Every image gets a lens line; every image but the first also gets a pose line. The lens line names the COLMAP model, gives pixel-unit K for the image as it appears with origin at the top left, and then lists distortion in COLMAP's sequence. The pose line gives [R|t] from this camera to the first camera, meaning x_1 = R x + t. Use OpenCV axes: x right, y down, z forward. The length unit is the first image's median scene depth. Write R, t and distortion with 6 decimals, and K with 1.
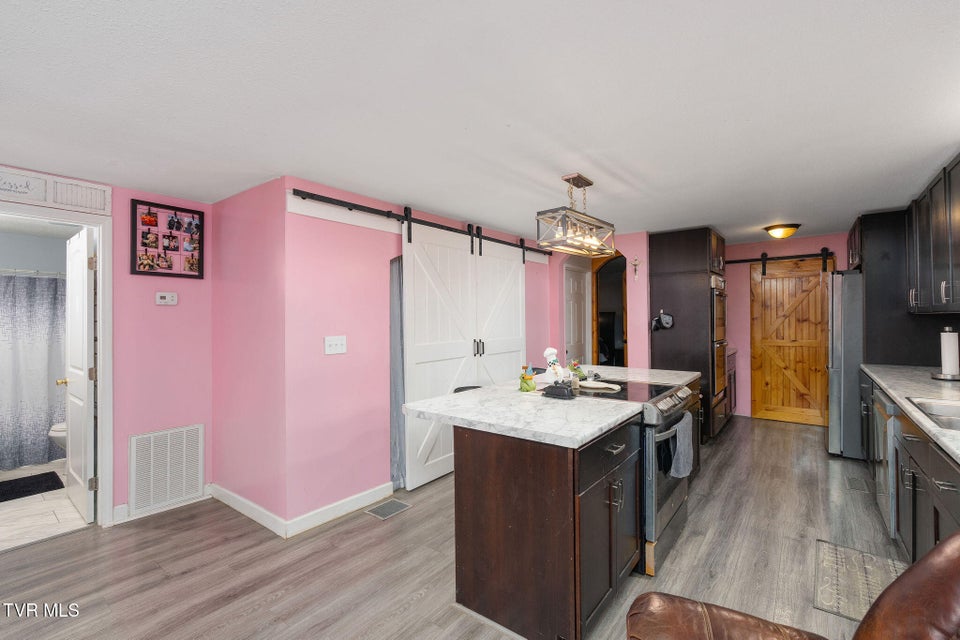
lens RADIAL K [[424.2, 0, 479.8], [0, 424.2, 316.0], [0, 0, 1]] dist [-0.004021, 0.000502]
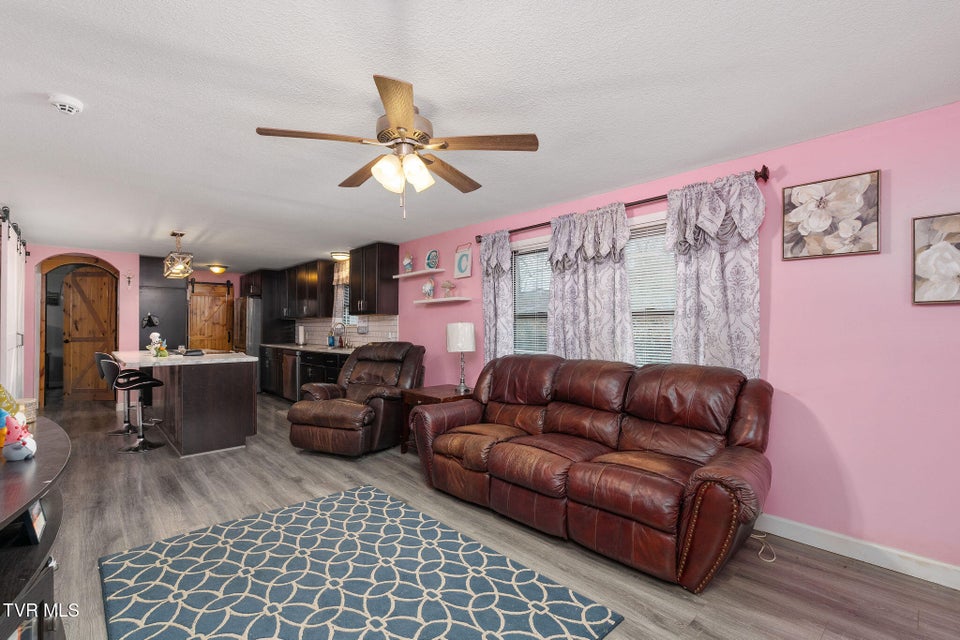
lens RADIAL K [[424.2, 0, 471.8], [0, 424.2, 322.2], [0, 0, 1]] dist [-0.004021, 0.000502]
pose [[0.166003, 0.024826, 0.985813, -0.909071], [-0.006456, 0.999689, -0.024088, 0.051626], [-0.986104, -0.002366, 0.166112, -0.314259]]
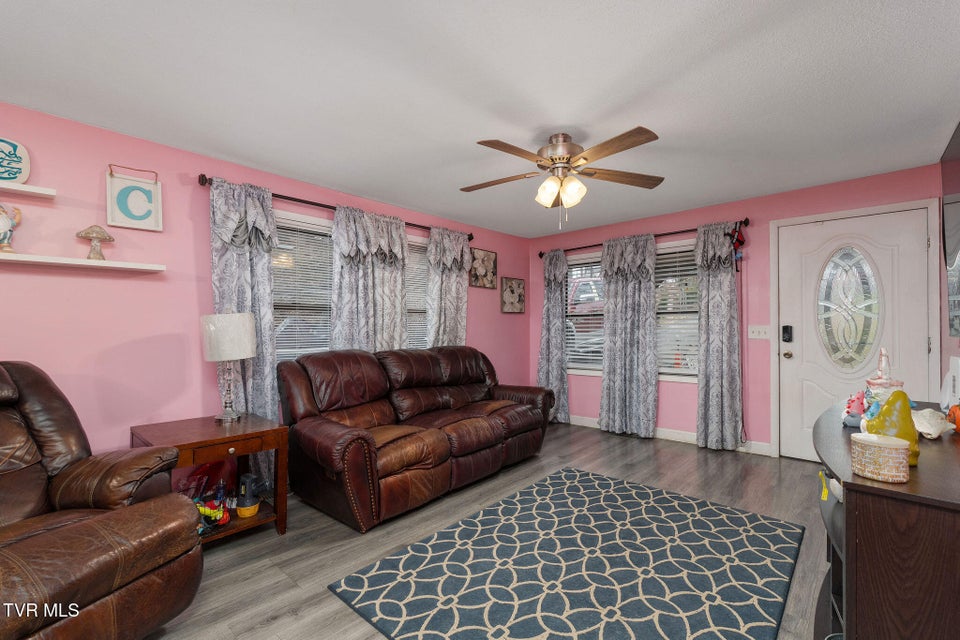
lens RADIAL K [[424.2, 0, 468.8], [0, 424.2, 323.0], [0, 0, 1]] dist [-0.004021, 0.000502]
pose [[-0.995751, 0.009602, 0.091588, -0.328733], [0.008927, 0.999930, -0.007778, 0.053228], [-0.091657, -0.006927, -0.995767, 0.490354]]
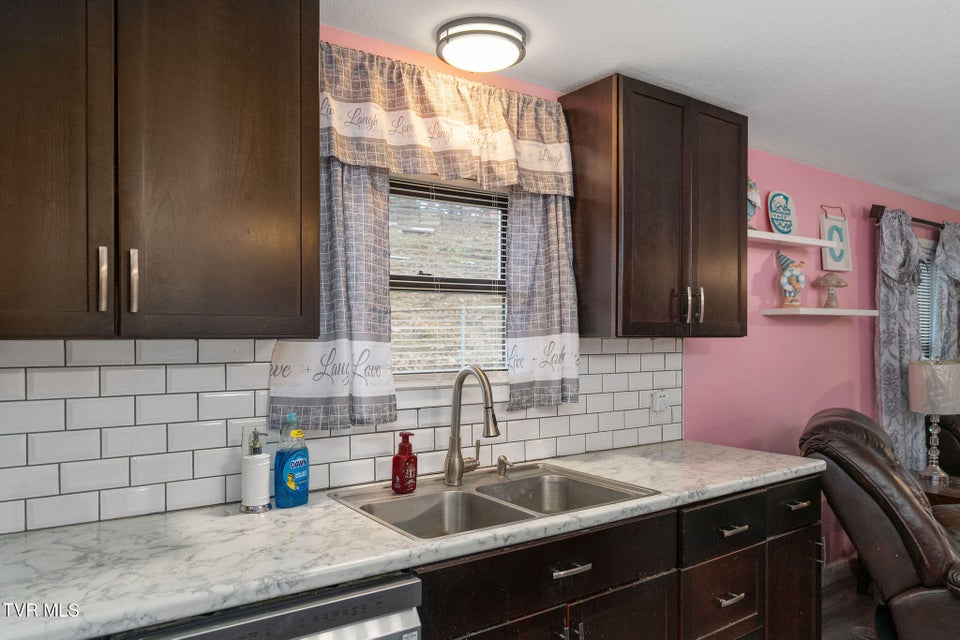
lens RADIAL K [[668.0, 0, 485.5], [0, 668.0, 344.4], [0, 0, 1]] dist [-0.002250, 0.005527]
pose [[-0.955685, 0.003795, 0.294368, 0.451717], [0.005905, 0.999963, 0.006277, -0.004747], [-0.294333, 0.007737, -0.955672, 0.971307]]
